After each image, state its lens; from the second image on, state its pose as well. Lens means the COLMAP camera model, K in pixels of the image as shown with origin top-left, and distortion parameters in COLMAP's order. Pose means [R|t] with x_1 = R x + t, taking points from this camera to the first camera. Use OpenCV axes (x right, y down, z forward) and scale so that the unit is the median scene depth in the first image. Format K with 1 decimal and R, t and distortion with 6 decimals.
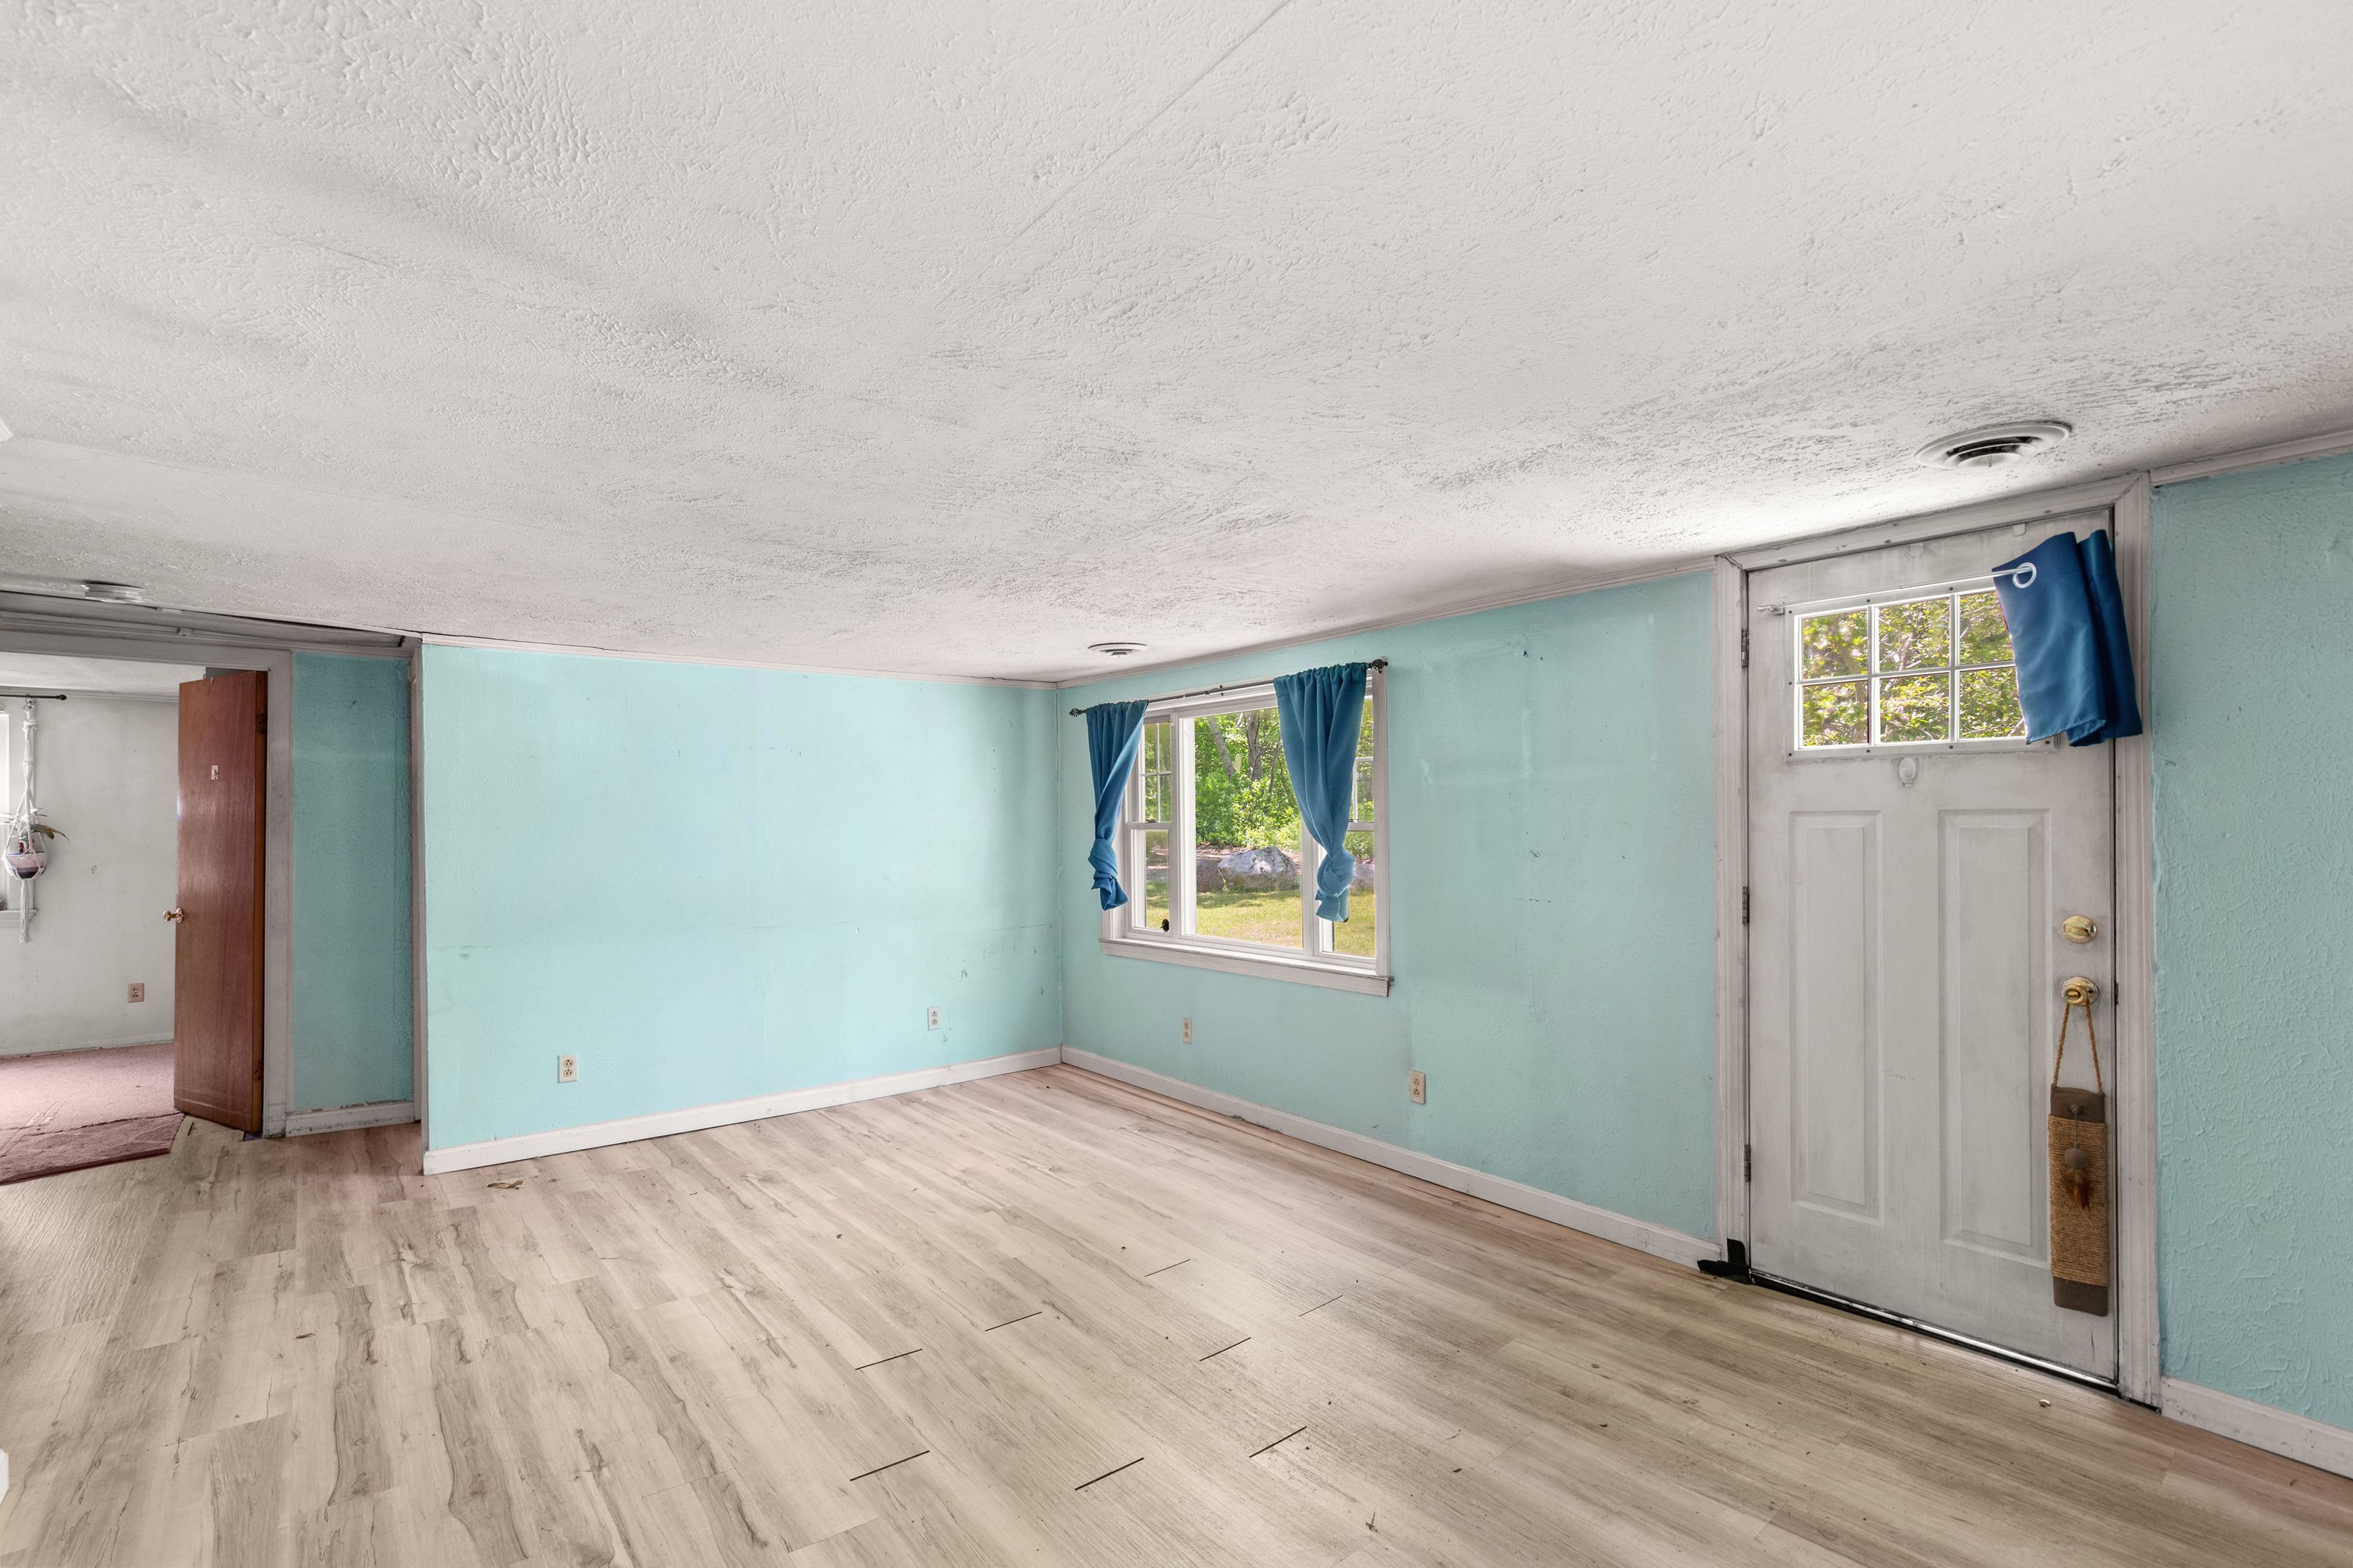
lens RADIAL K [[1070.0, 0, 1189.5], [0, 1070.0, 806.5], [0, 0, 1]] dist [0.011924, -0.001677]
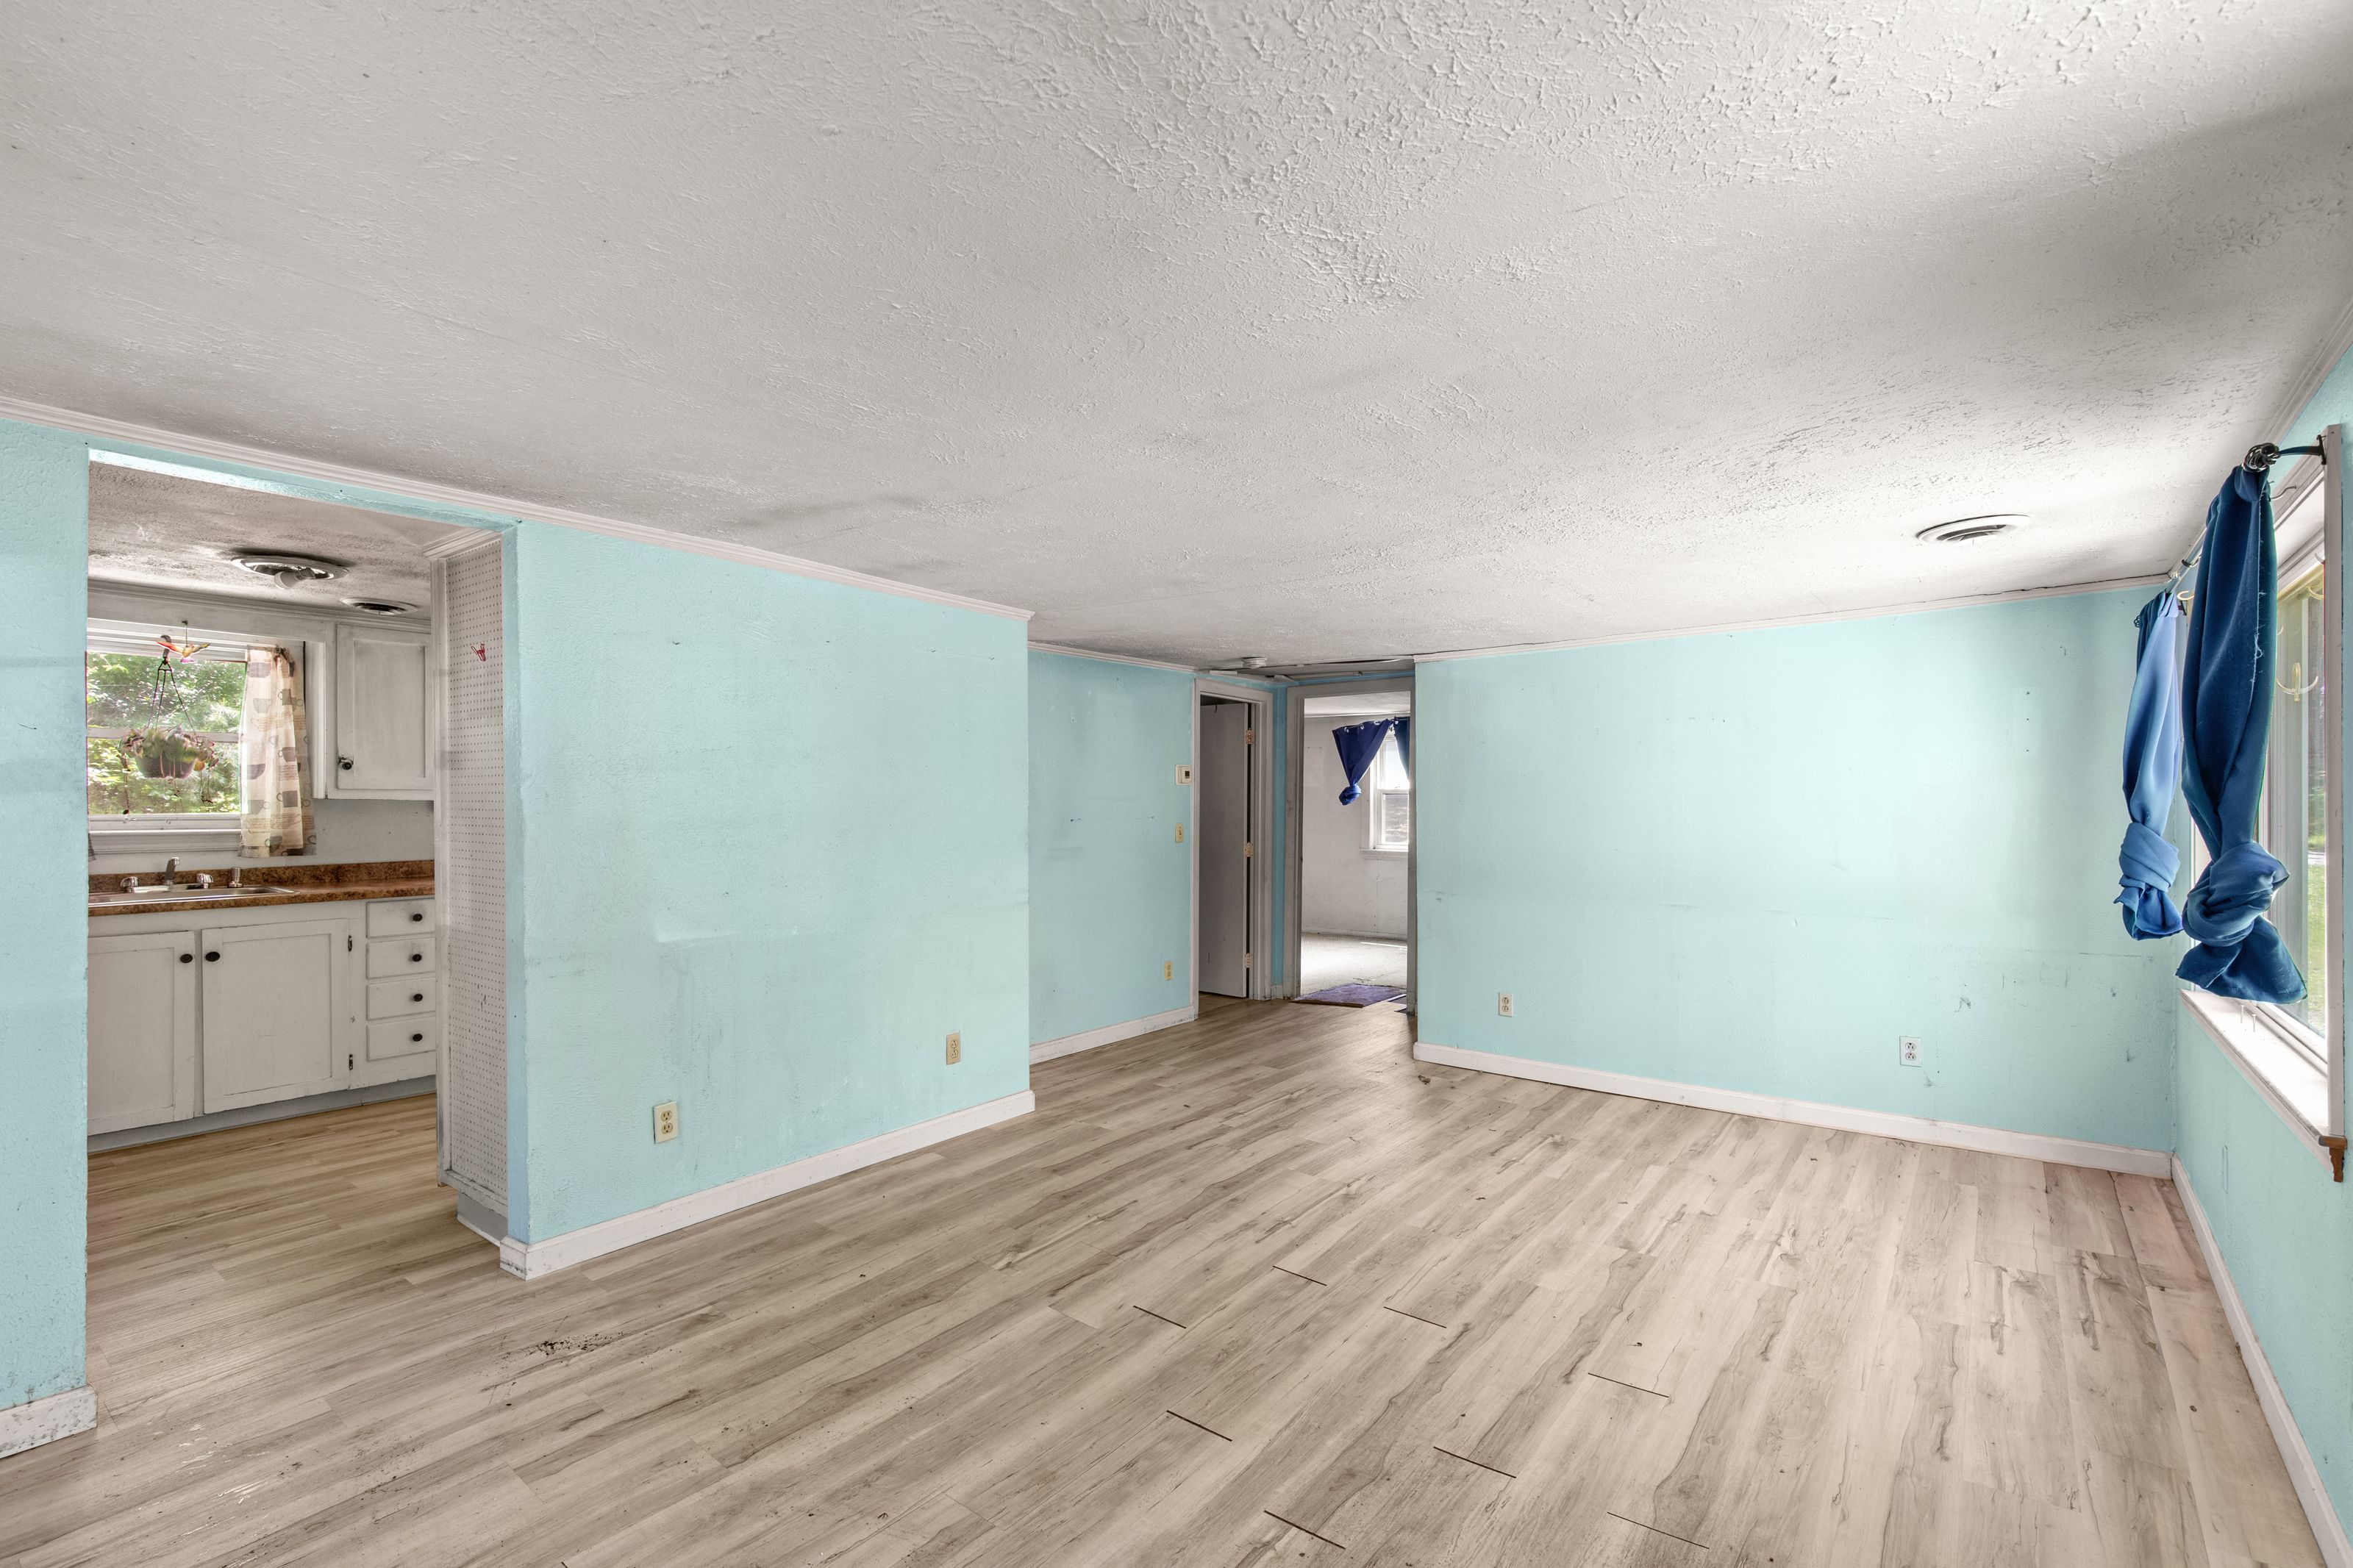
lens RADIAL K [[1070.0, 0, 1186.0], [0, 1070.0, 809.5], [0, 0, 1]] dist [0.011924, -0.001677]
pose [[0.225425, 0.012713, -0.974178, 0.689592], [0.013286, 0.999782, 0.016121, 0.010370], [0.974170, -0.016577, 0.225207, 0.574341]]
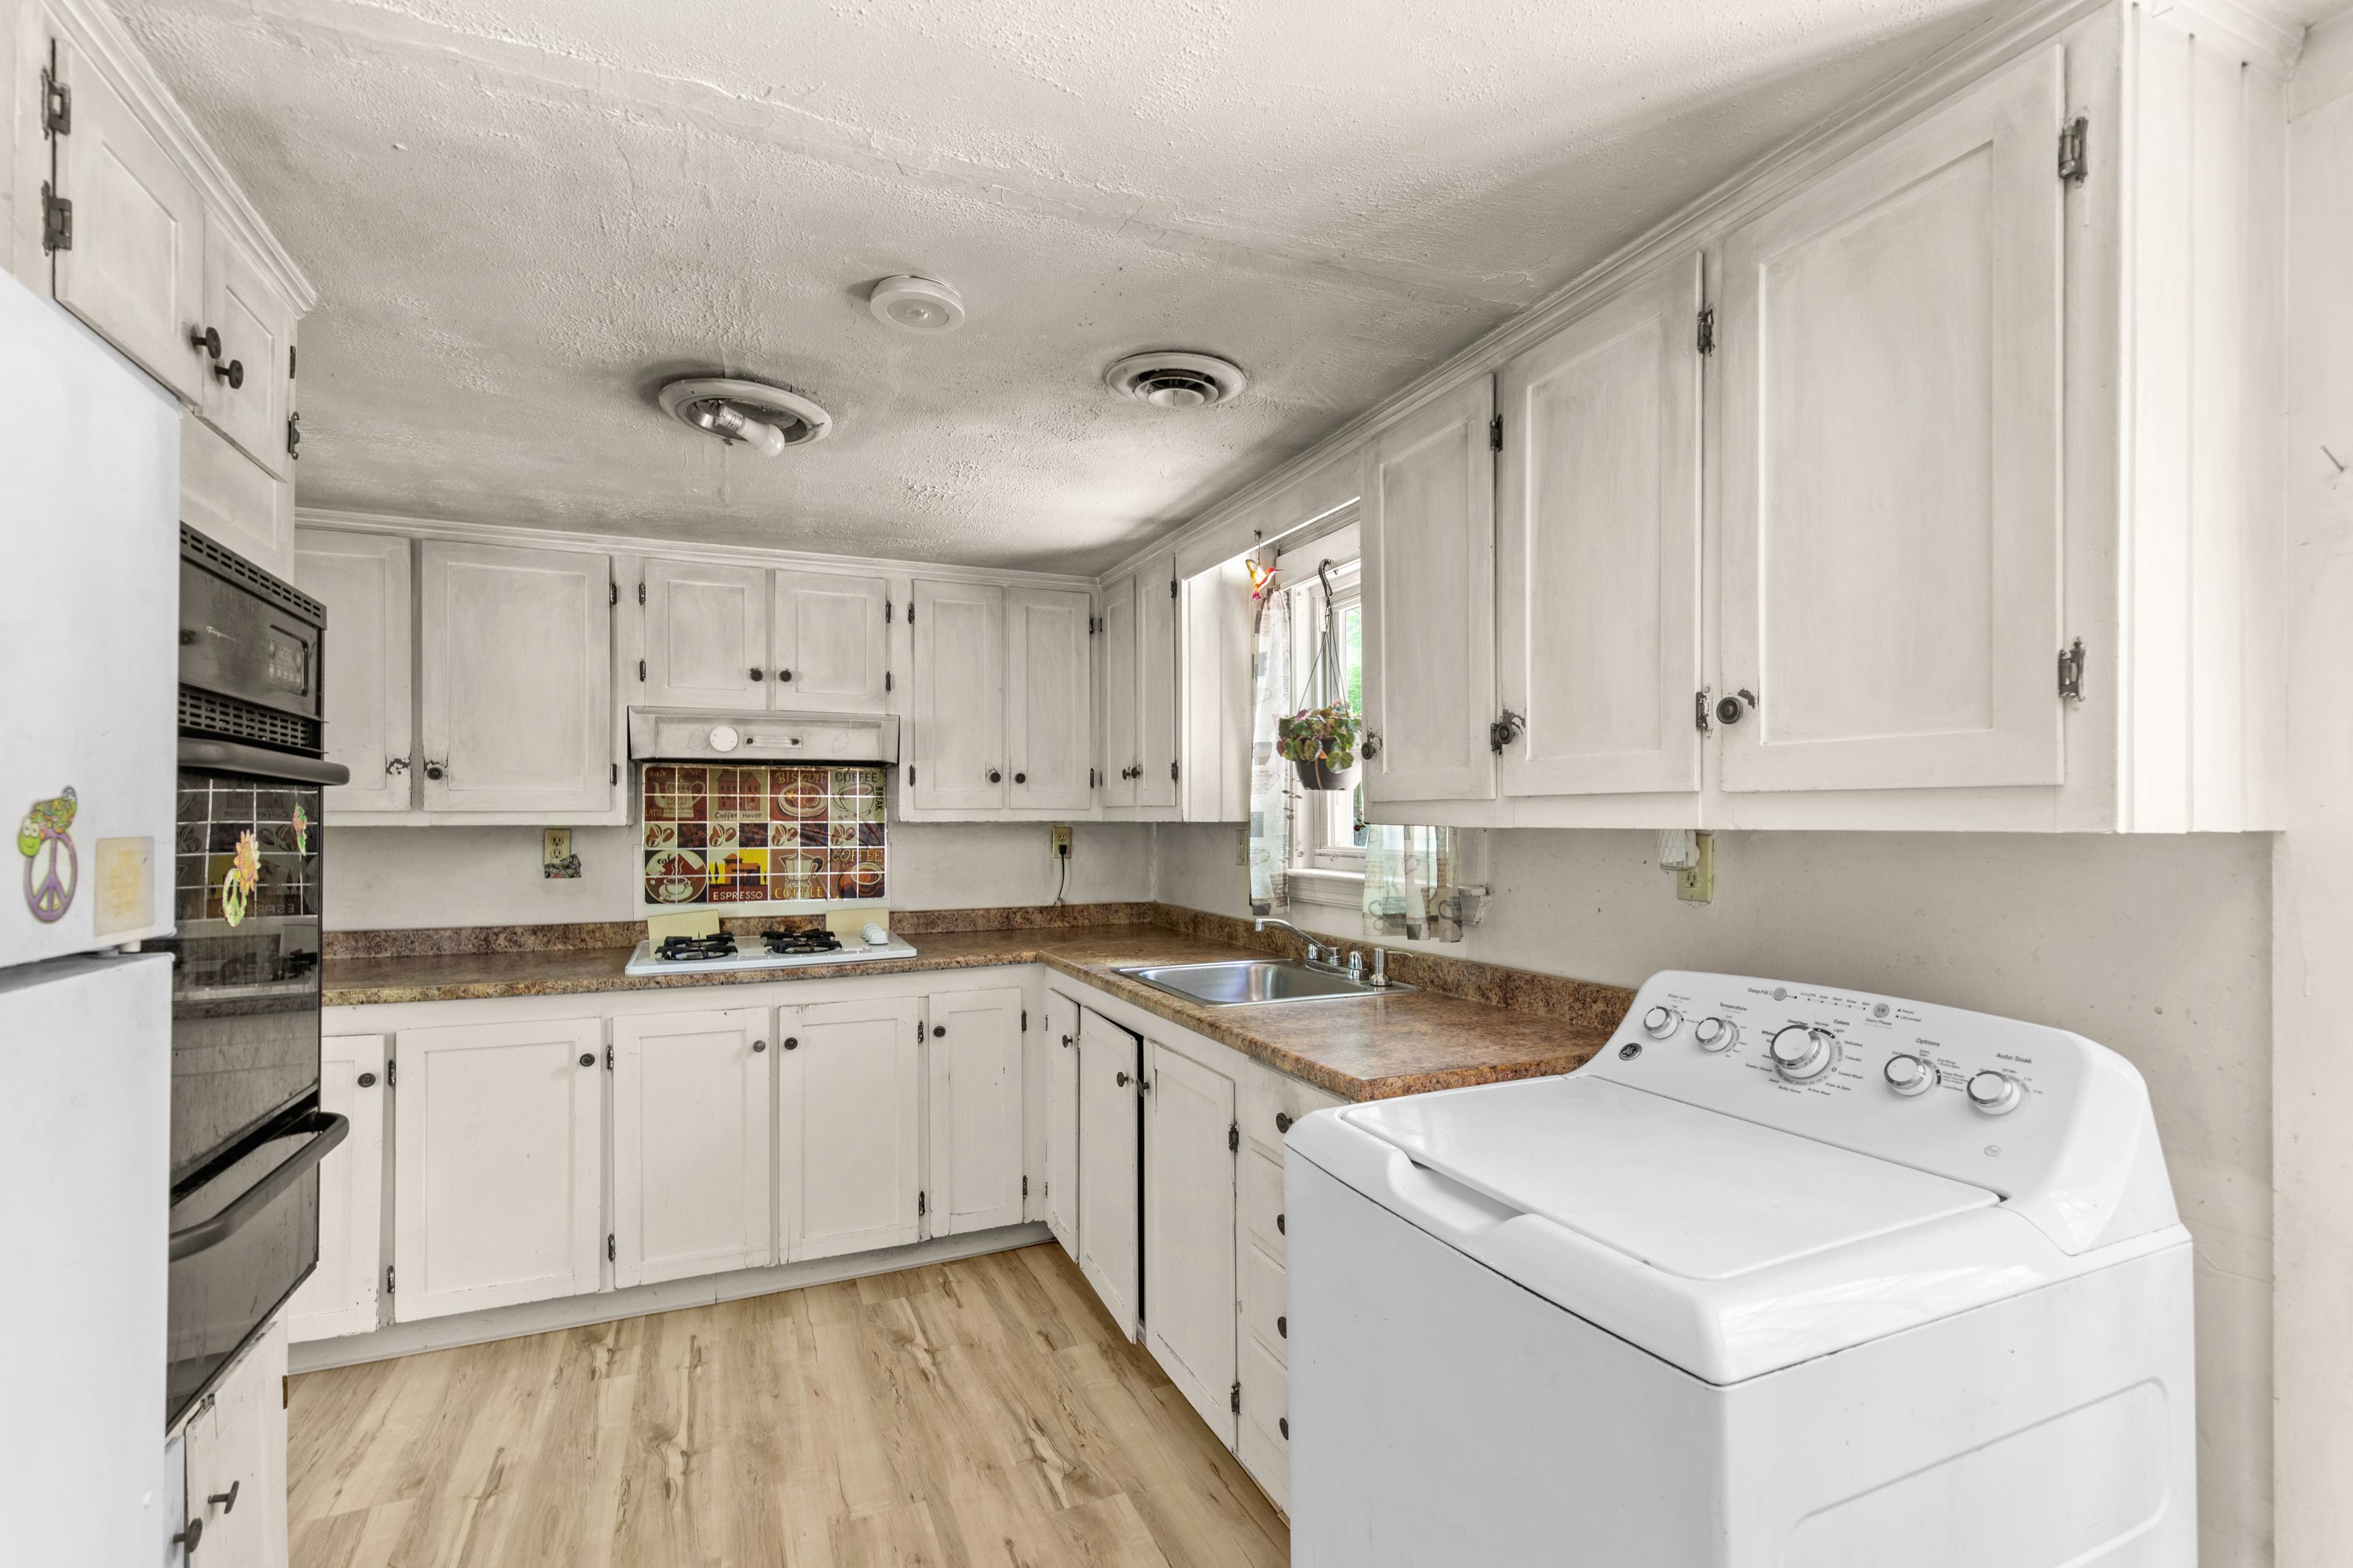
lens RADIAL K [[1070.0, 0, 1184.9], [0, 1070.0, 816.9], [0, 0, 1]] dist [0.011924, -0.001677]
pose [[-0.962667, 0.004712, 0.270646, -1.123827], [-0.000610, 0.999808, -0.019577, 0.012780], [-0.270686, -0.019011, -0.962480, 0.454822]]
